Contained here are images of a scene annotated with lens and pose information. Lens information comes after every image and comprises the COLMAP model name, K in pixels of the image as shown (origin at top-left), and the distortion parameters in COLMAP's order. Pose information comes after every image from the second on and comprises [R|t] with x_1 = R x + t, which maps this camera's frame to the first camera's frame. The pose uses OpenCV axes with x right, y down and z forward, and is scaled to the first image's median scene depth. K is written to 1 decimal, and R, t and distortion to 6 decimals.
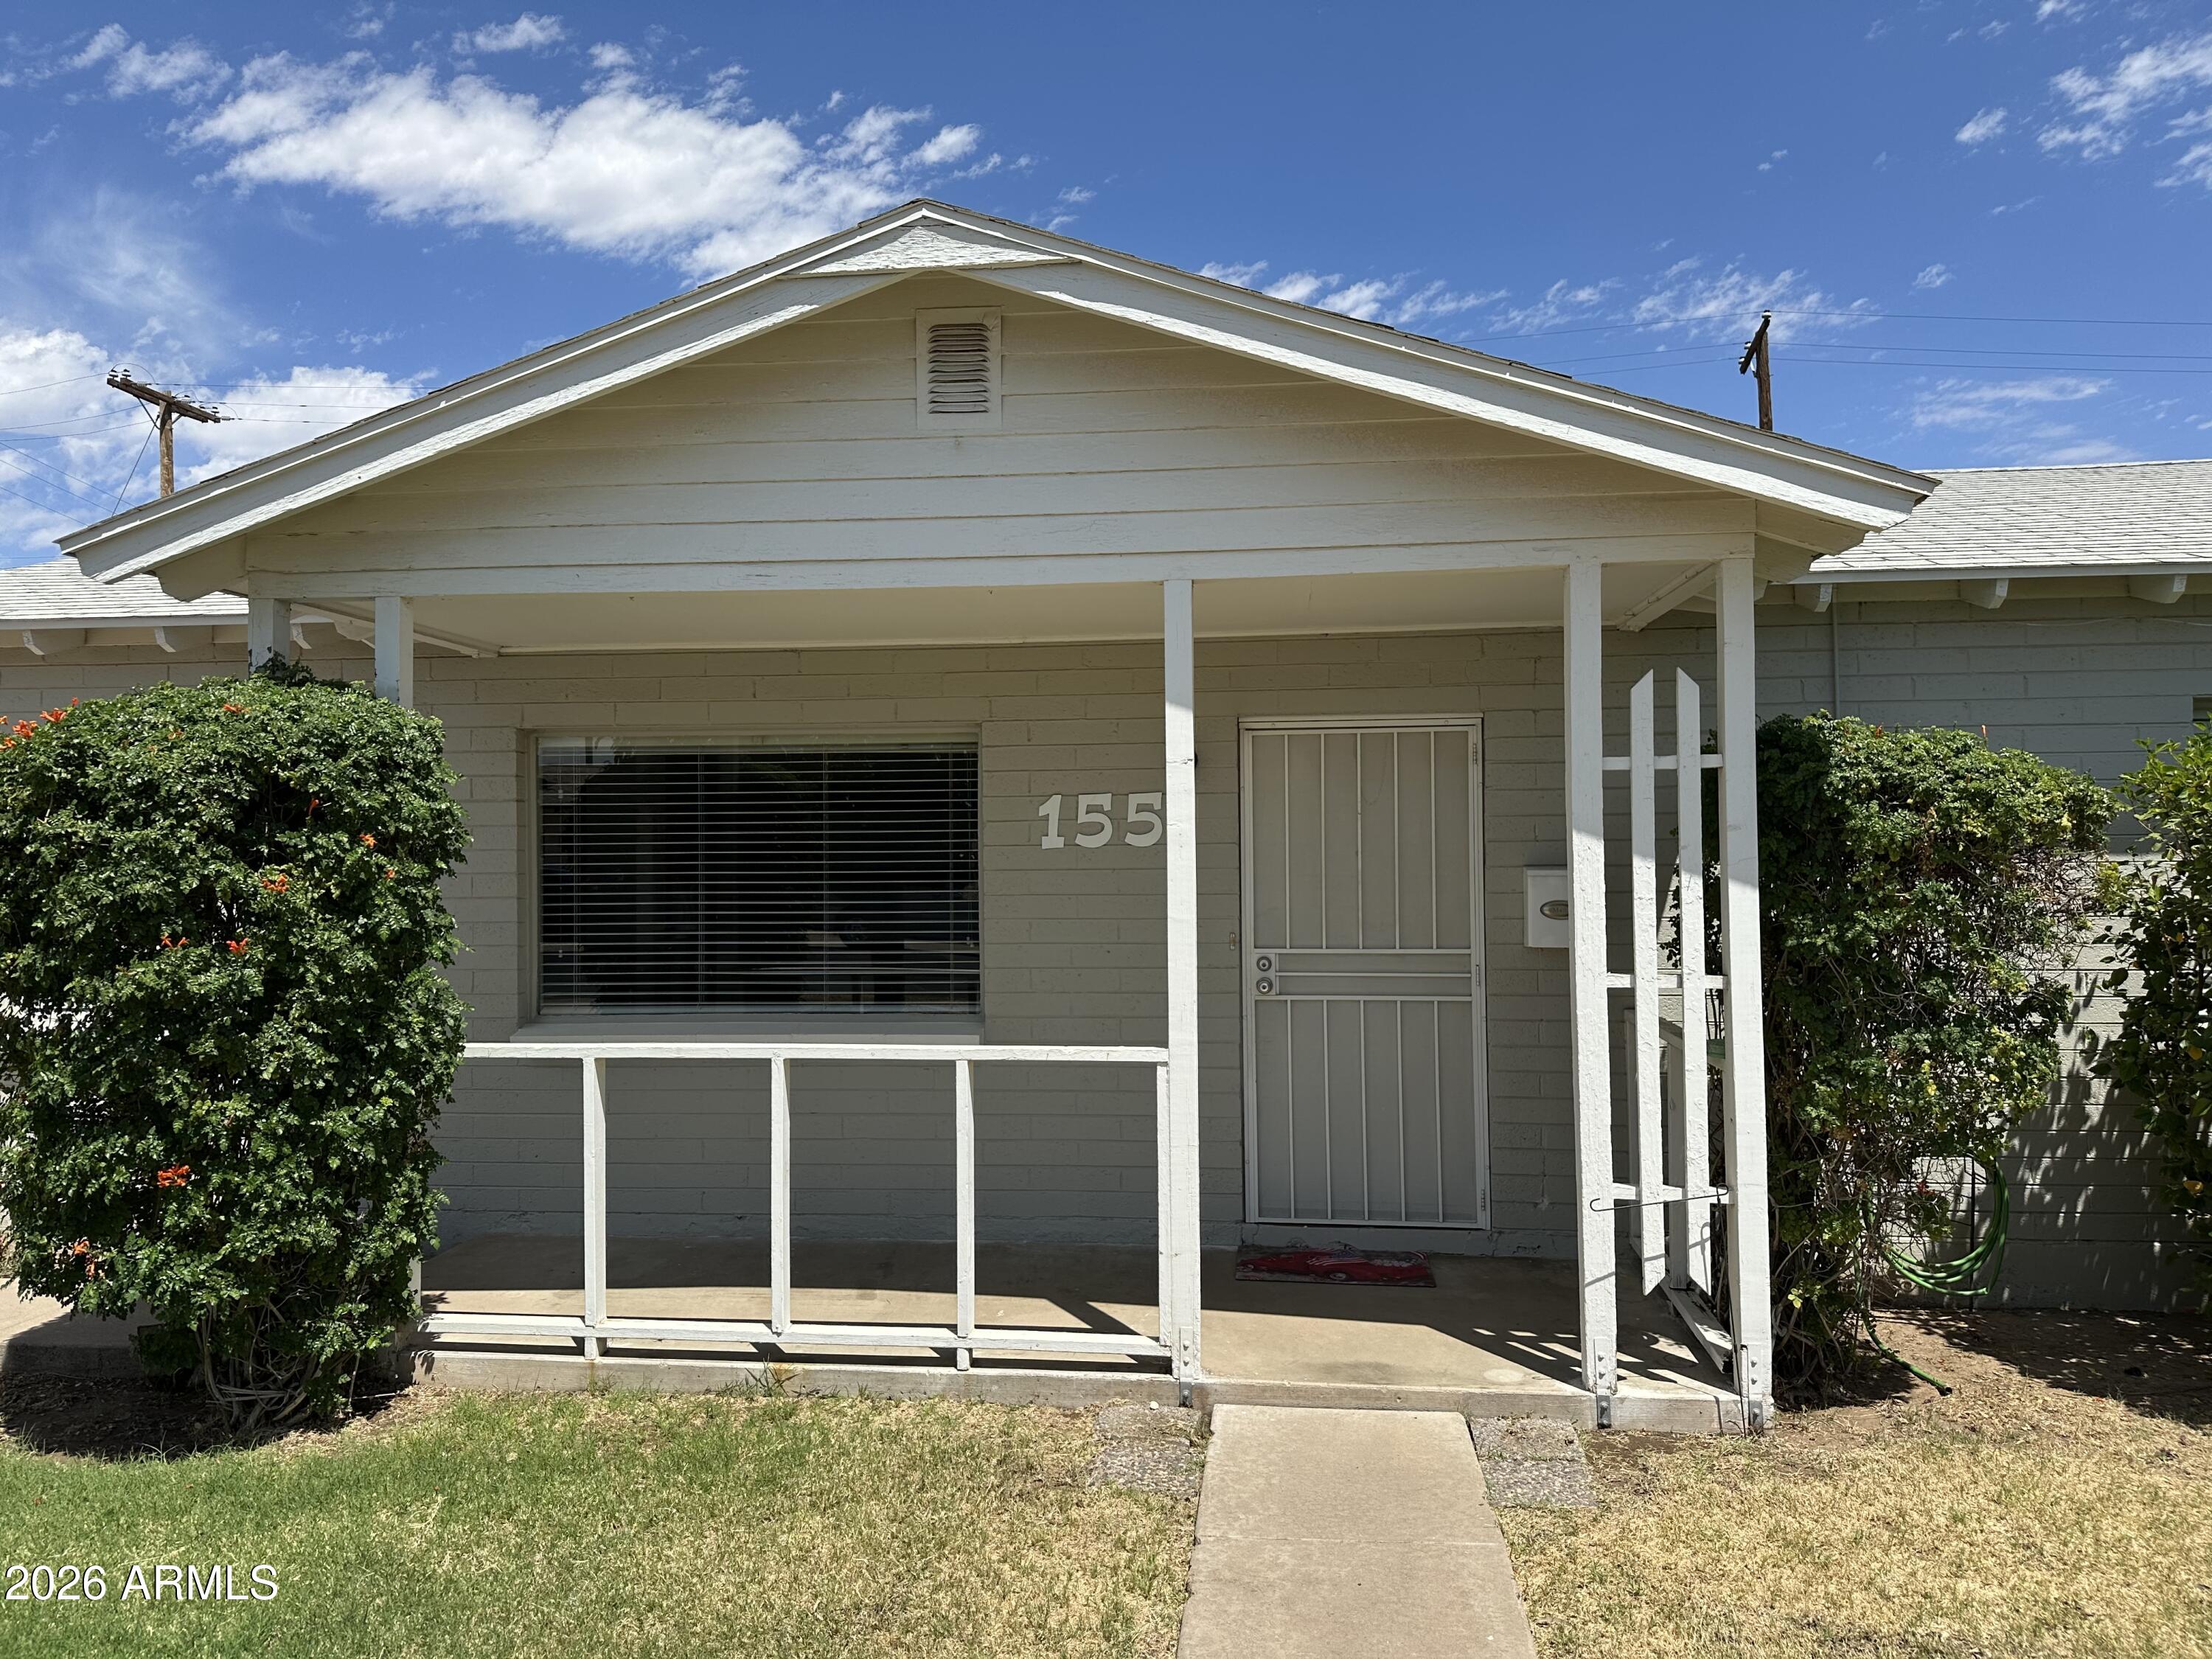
lens RADIAL K [[1525.9, 0, 1091.2], [0, 1525.9, 831.7], [0, 0, 1]] dist [0.046750, -0.052548]
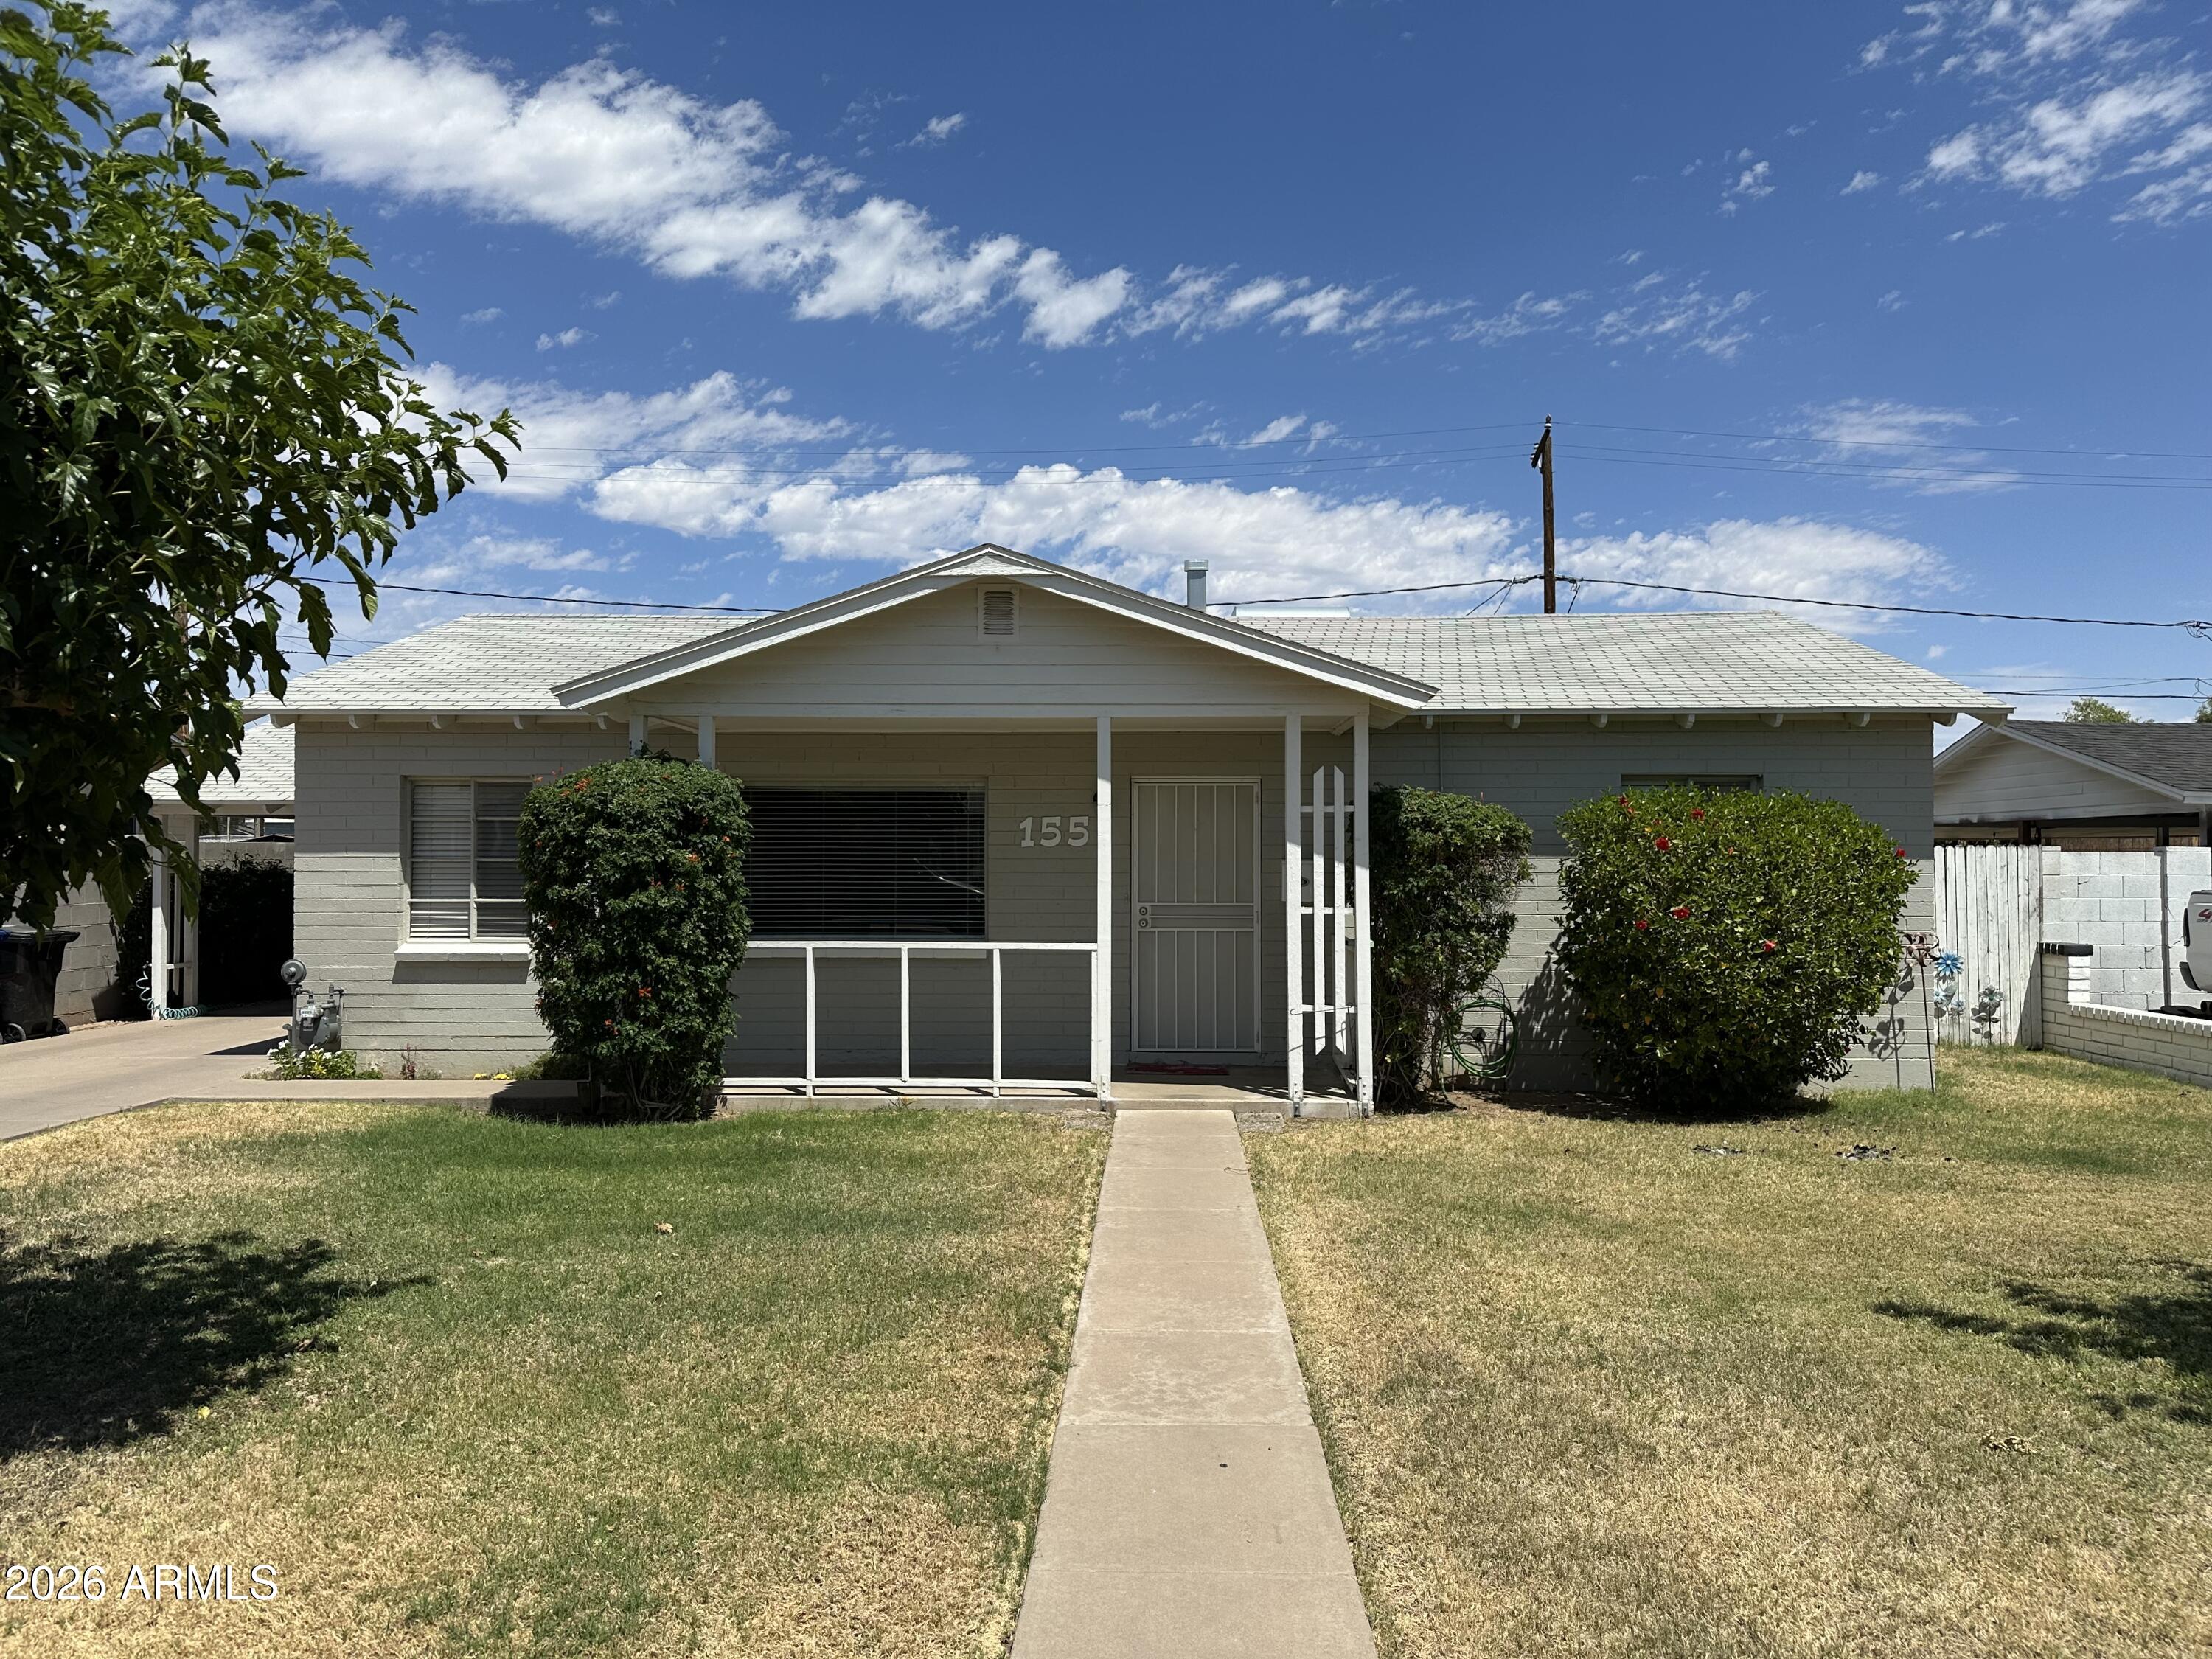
lens RADIAL K [[1525.9, 0, 1098.3], [0, 1525.9, 830.7], [0, 0, 1]] dist [0.046750, -0.052548]
pose [[0.996535, 0.010946, 0.082450, -0.122628], [-0.010810, 0.999939, -0.002101, -0.006728], [-0.082468, 0.001202, 0.996593, -1.092873]]
